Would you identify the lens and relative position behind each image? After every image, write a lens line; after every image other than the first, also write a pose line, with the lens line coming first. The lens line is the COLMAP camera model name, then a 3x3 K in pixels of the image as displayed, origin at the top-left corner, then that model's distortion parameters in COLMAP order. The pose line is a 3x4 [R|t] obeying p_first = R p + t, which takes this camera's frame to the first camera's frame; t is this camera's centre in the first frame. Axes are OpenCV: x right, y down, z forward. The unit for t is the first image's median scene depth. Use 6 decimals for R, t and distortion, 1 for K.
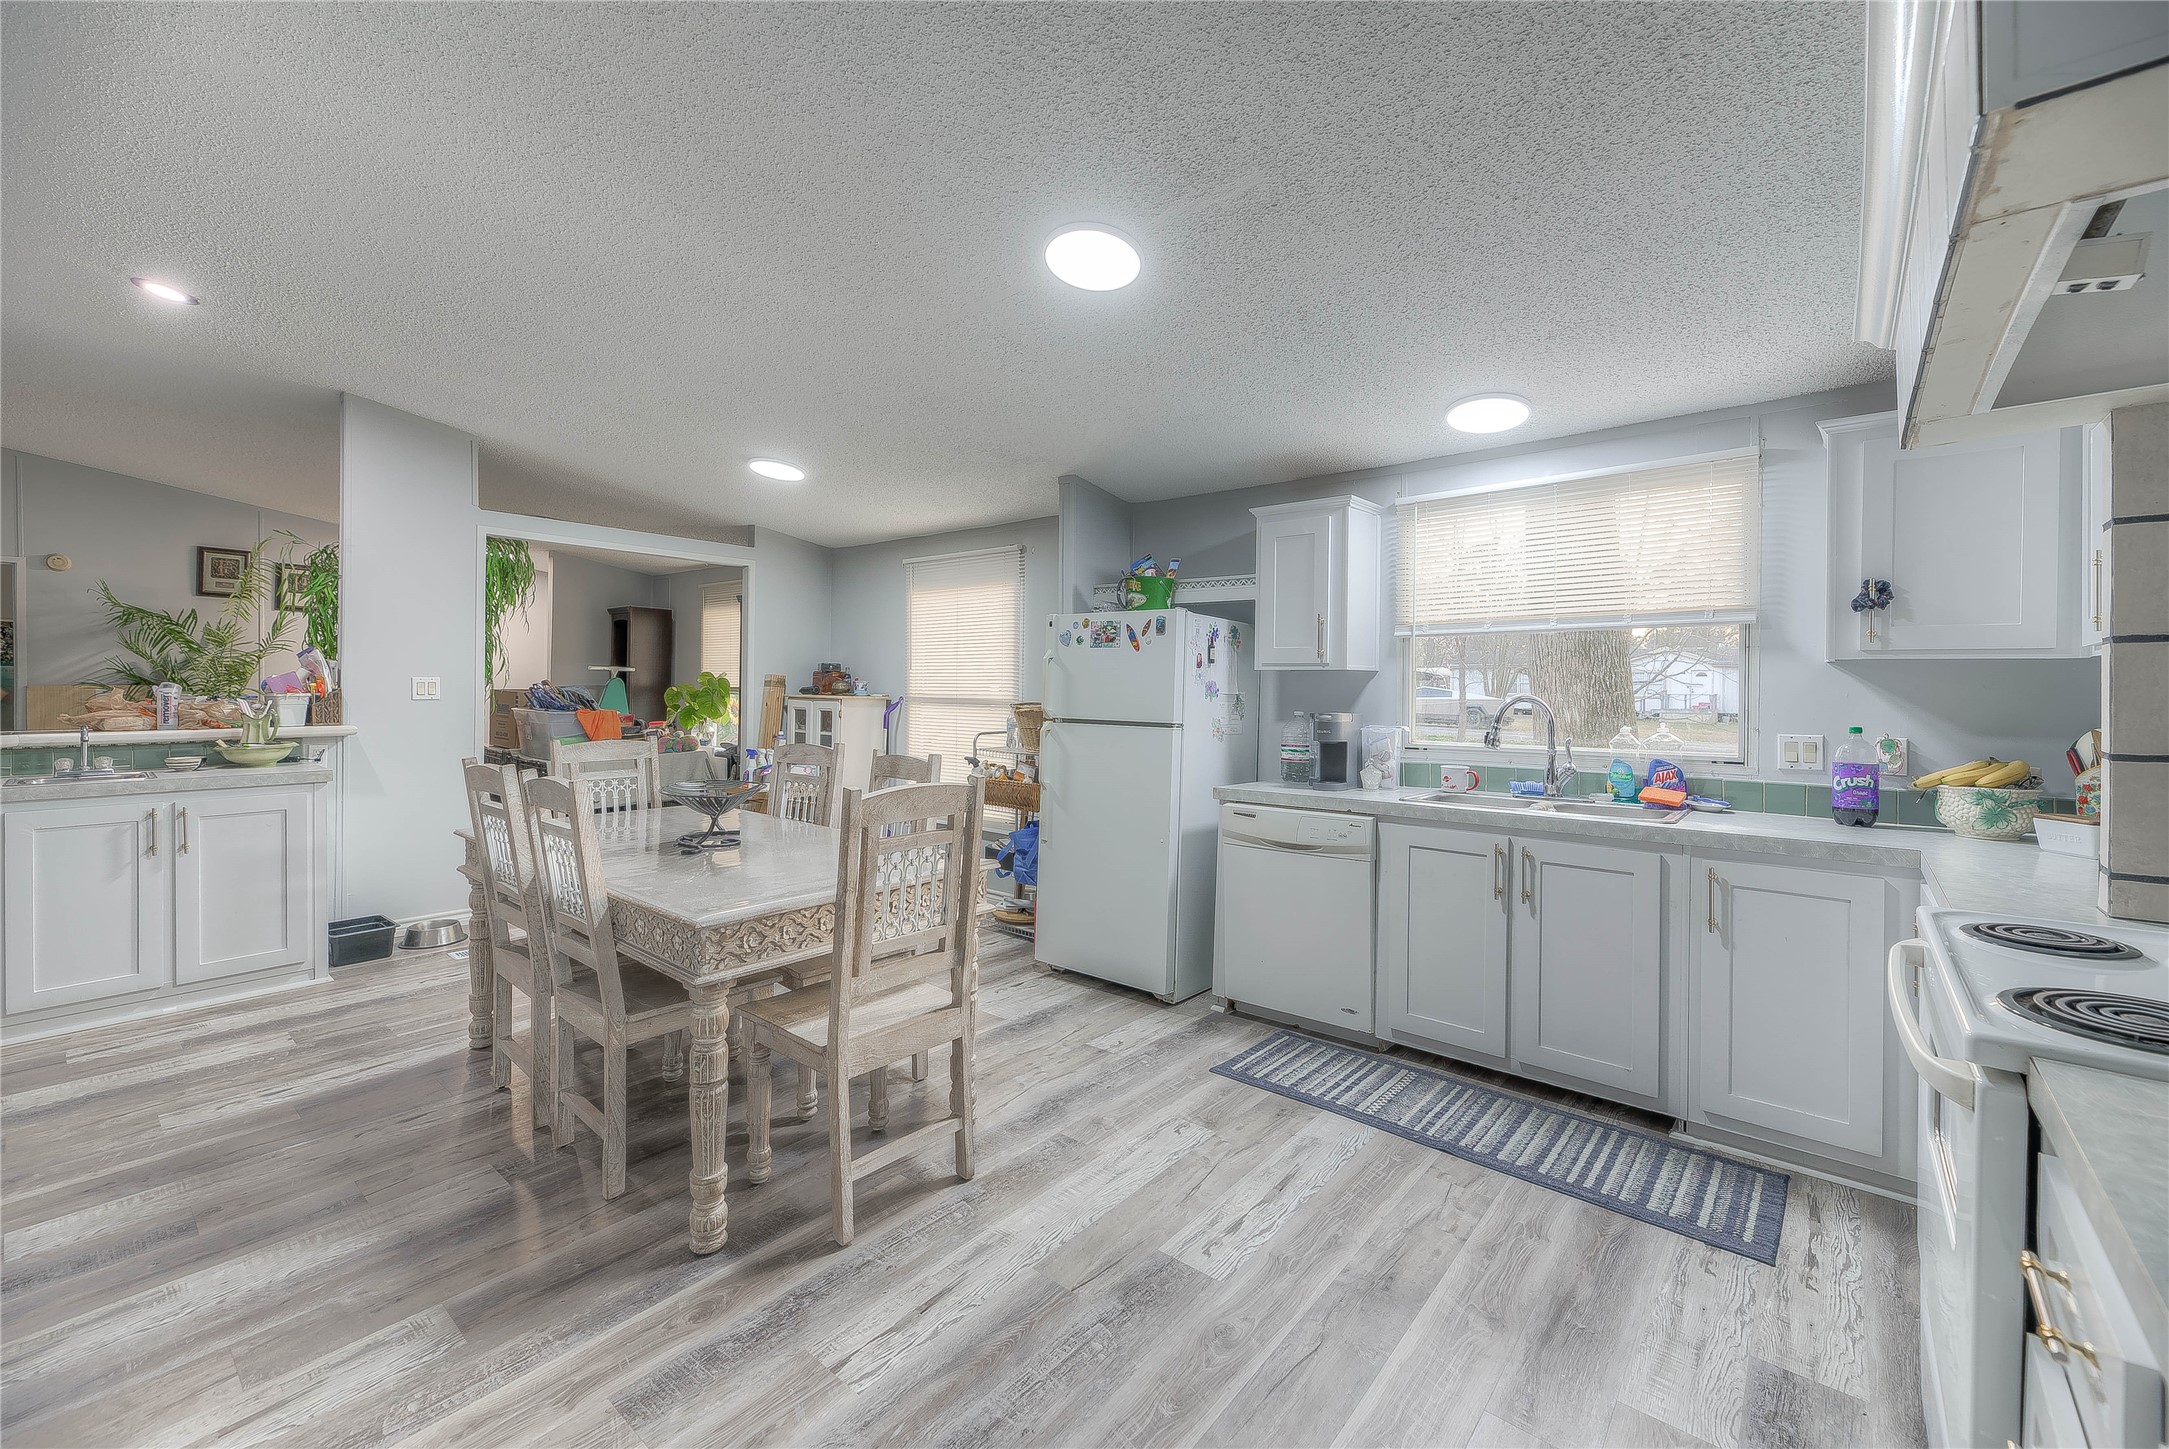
lens RADIAL K [[890.3, 0, 1101.5], [0, 890.3, 685.2], [0, 0, 1]] dist [0.010061, -0.001410]
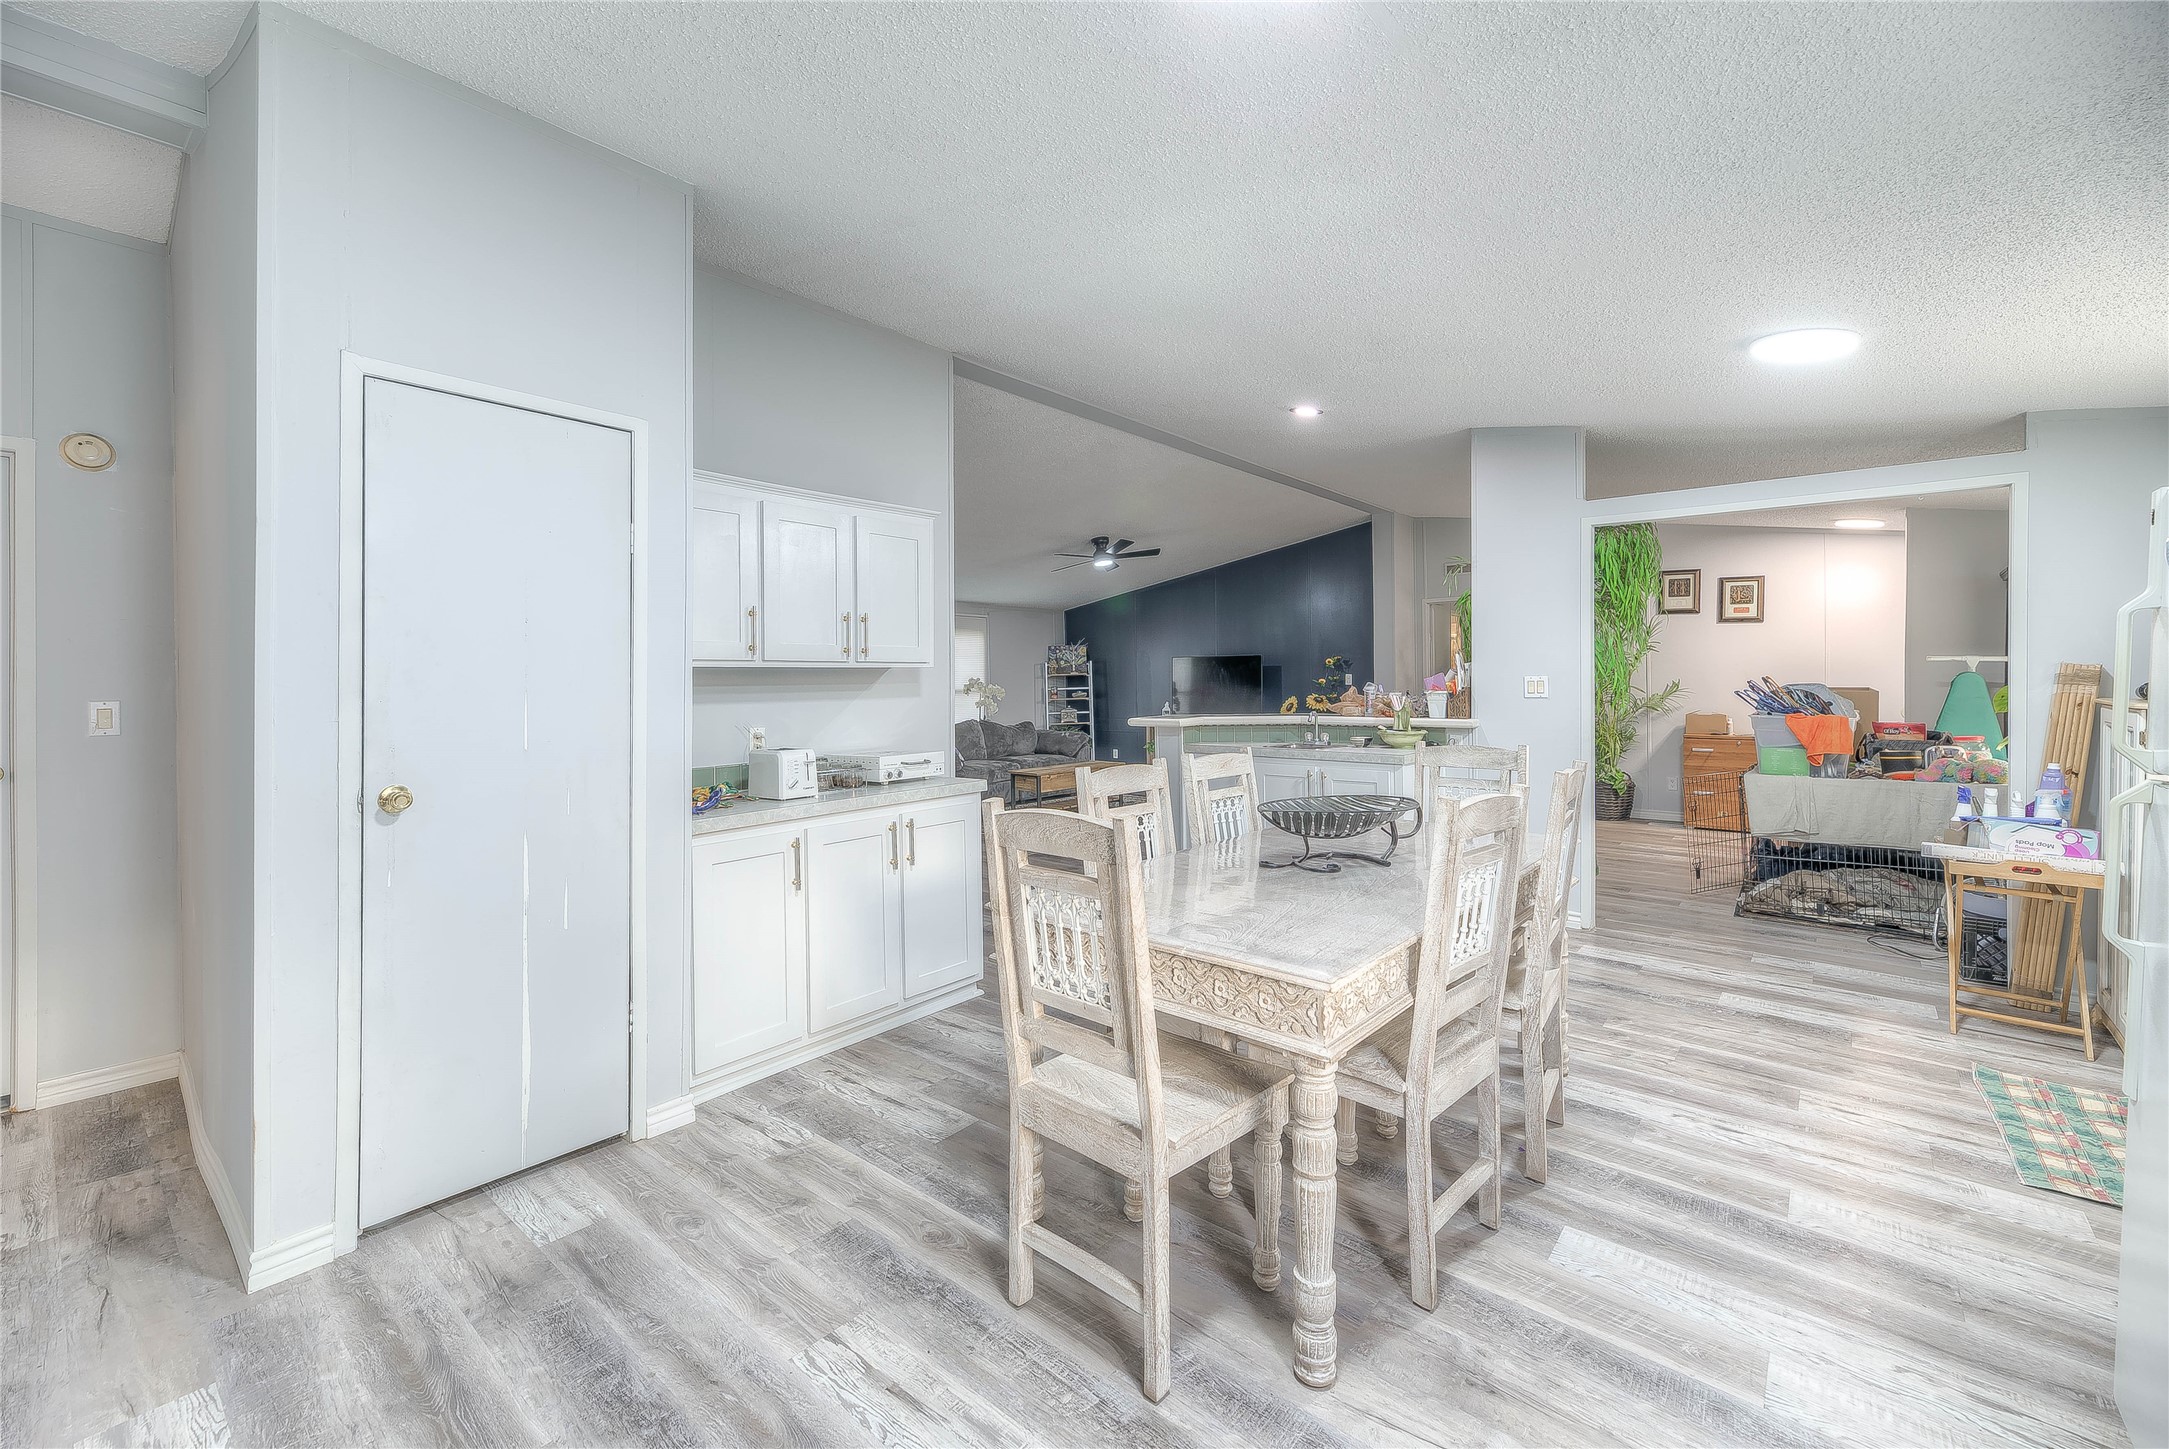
lens RADIAL K [[890.3, 0, 1080.8], [0, 890.3, 669.6], [0, 0, 1]] dist [0.010061, -0.001410]
pose [[-0.018620, -0.018290, -0.999659, 0.357128], [0.004174, 0.999823, -0.018370, 0.000839], [0.999818, -0.004514, -0.018541, 0.617666]]
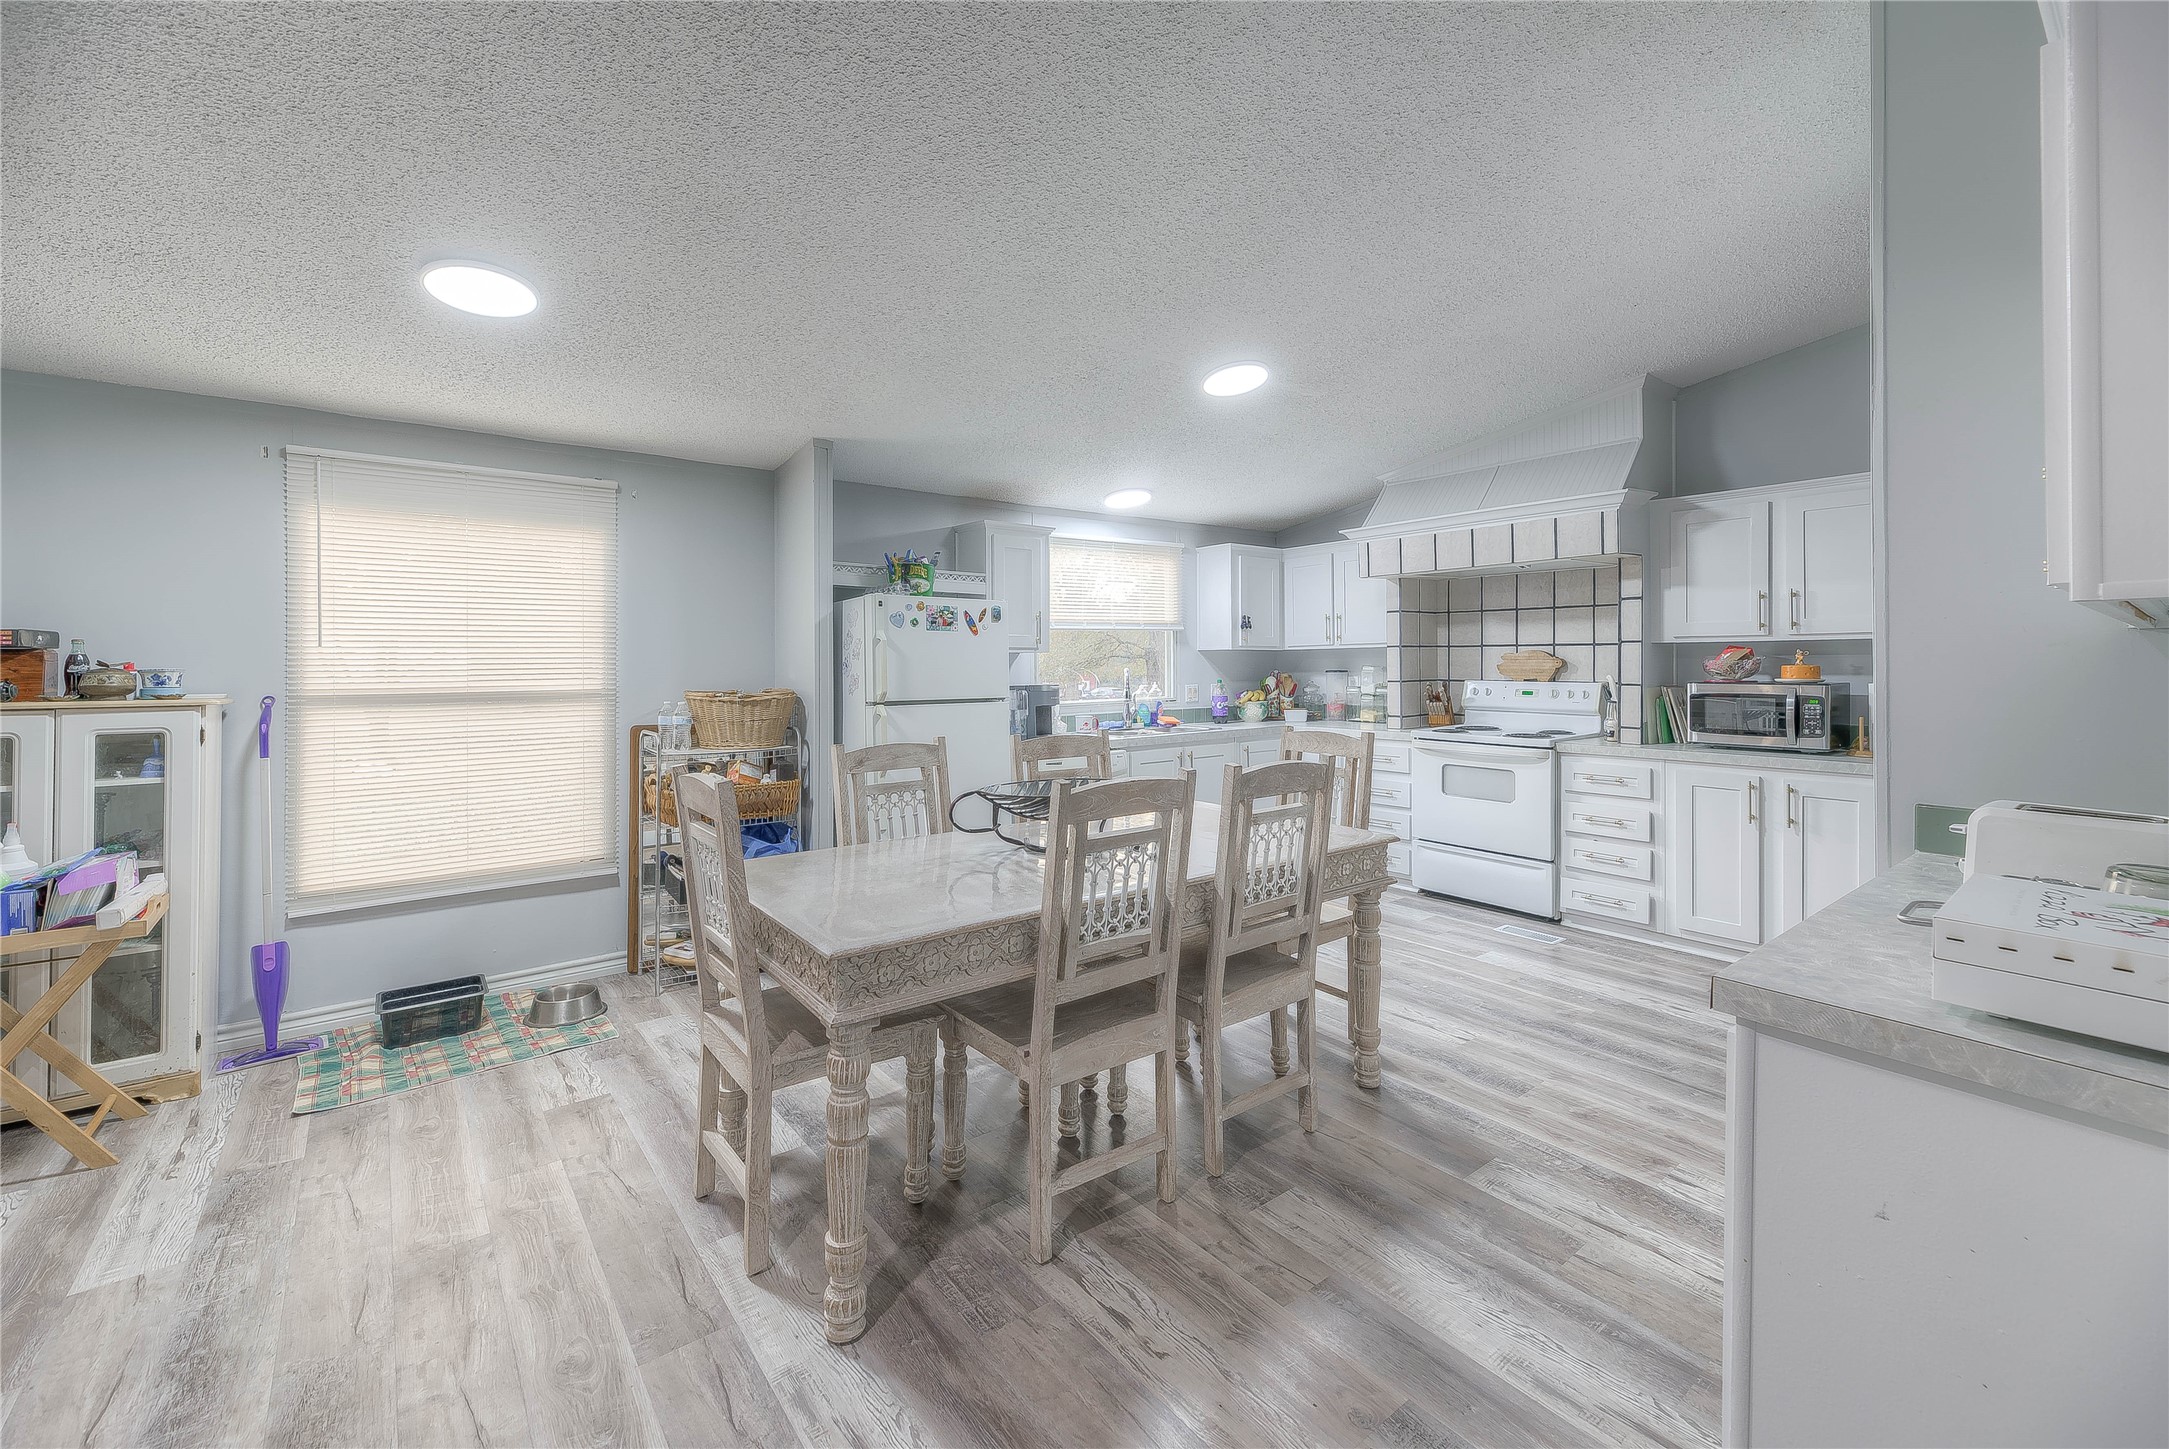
lens RADIAL K [[890.3, 0, 1079.4], [0, 890.3, 669.9], [0, 0, 1]] dist [0.010061, -0.001410]
pose [[0.216590, -0.015696, 0.976136, -1.044622], [0.008530, 0.999863, 0.014184, -0.010025], [-0.976225, 0.005254, 0.216695, 0.643527]]
